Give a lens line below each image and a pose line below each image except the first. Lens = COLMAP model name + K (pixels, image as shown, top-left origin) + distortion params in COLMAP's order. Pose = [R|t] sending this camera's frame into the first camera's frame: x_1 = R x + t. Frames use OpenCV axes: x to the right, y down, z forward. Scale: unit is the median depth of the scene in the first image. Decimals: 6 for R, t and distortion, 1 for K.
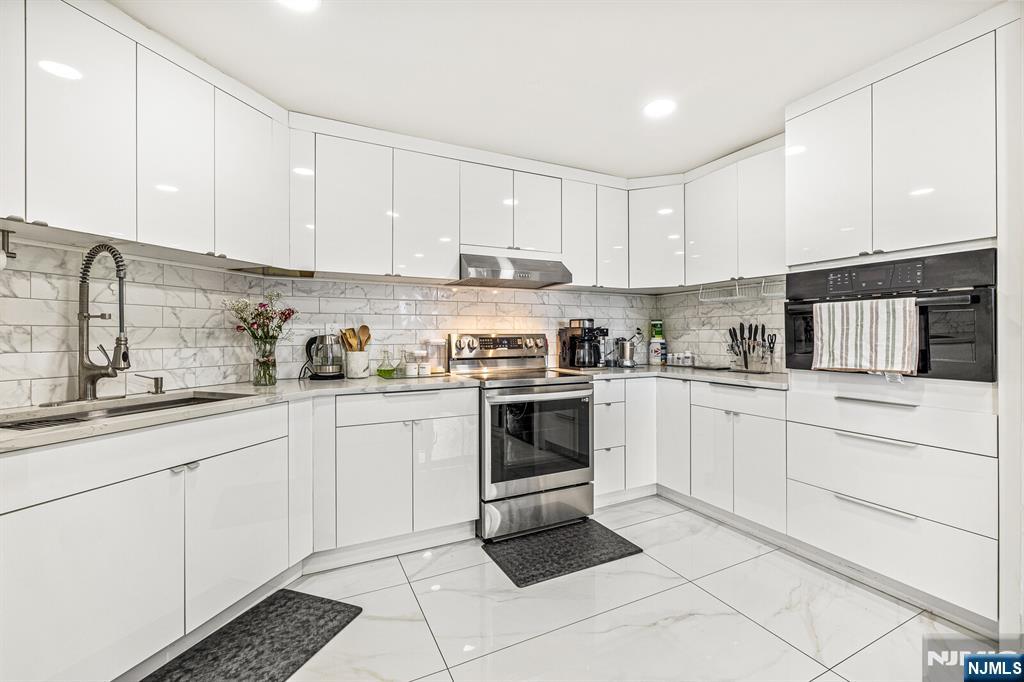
lens RADIAL K [[440.3, 0, 505.8], [0, 440.3, 333.5], [0, 0, 1]] dist [0.005347, 0.001056]
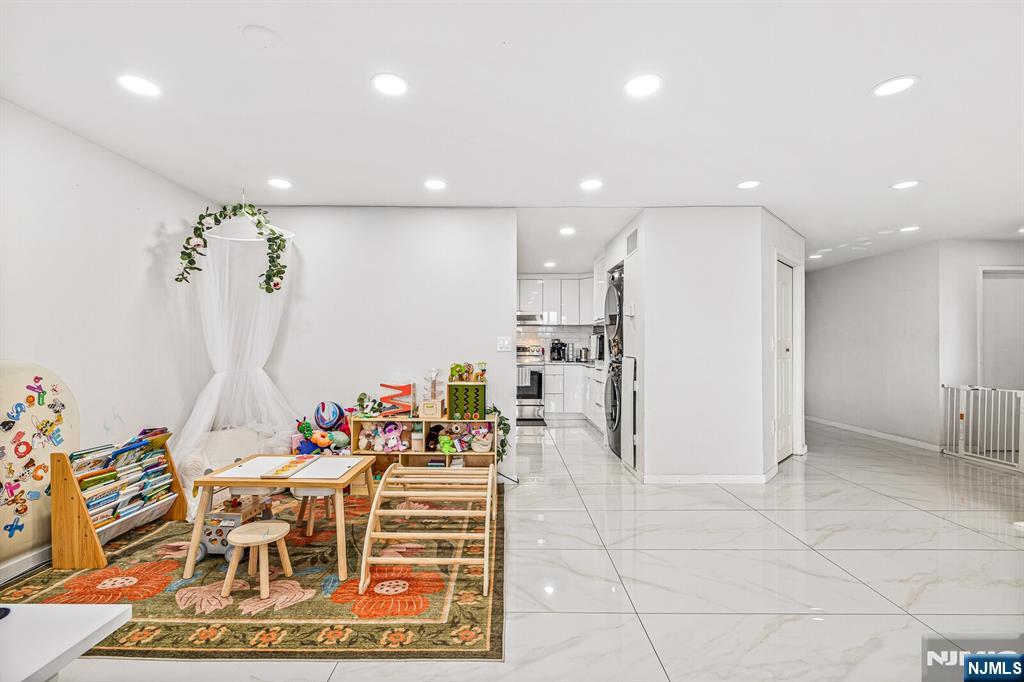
lens RADIAL K [[440.3, 0, 499.6], [0, 440.3, 343.0], [0, 0, 1]] dist [0.005347, 0.001056]
pose [[0.893251, 0.003465, -0.449545, 1.150988], [-0.004535, 0.999989, -0.001304, -0.011007], [0.449535, 0.003203, 0.893257, -1.410737]]
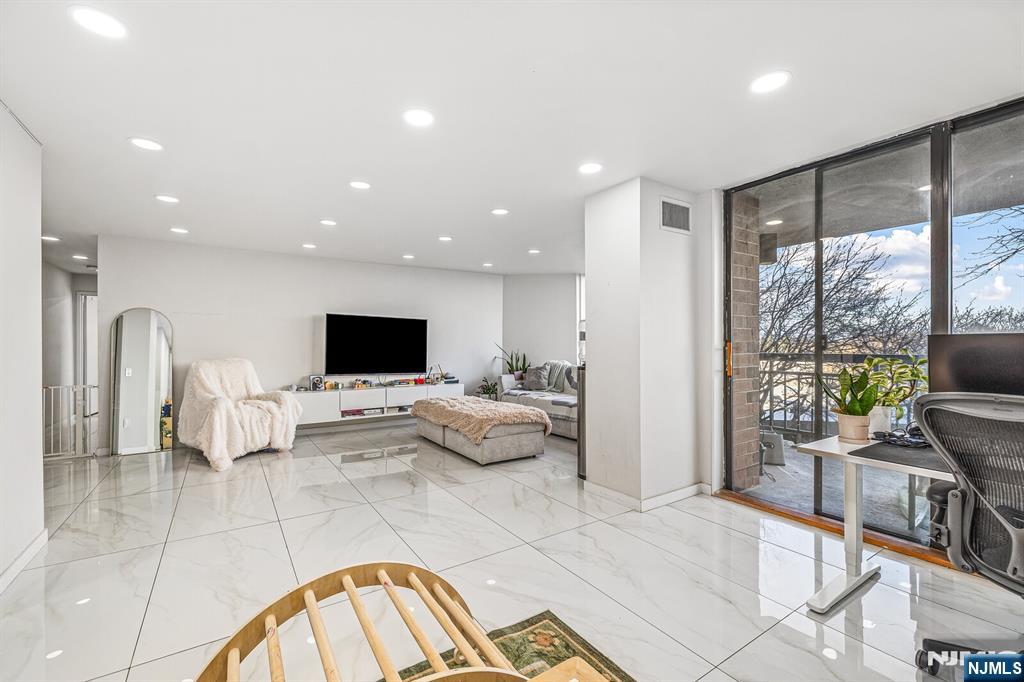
lens RADIAL K [[440.3, 0, 521.5], [0, 440.3, 348.4], [0, 0, 1]] dist [0.005347, 0.001056]
pose [[-0.141887, -0.003486, 0.989877, 0.134809], [-0.000813, 0.999994, 0.003406, -0.006024], [-0.989882, -0.000321, -0.141889, -0.687920]]
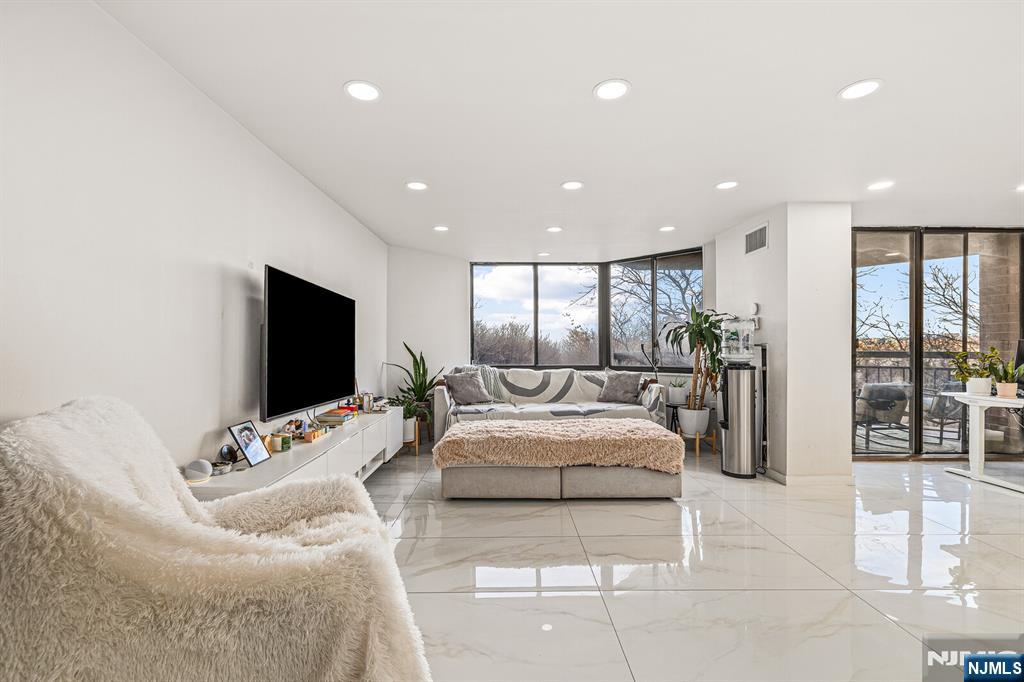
lens RADIAL K [[440.3, 0, 498.2], [0, 440.3, 349.8], [0, 0, 1]] dist [0.005347, 0.001056]
pose [[-0.903164, -0.000371, 0.429295, 1.682045], [0.002849, 0.999972, 0.006858, -0.010397], [-0.429286, 0.007417, -0.903138, 0.595308]]
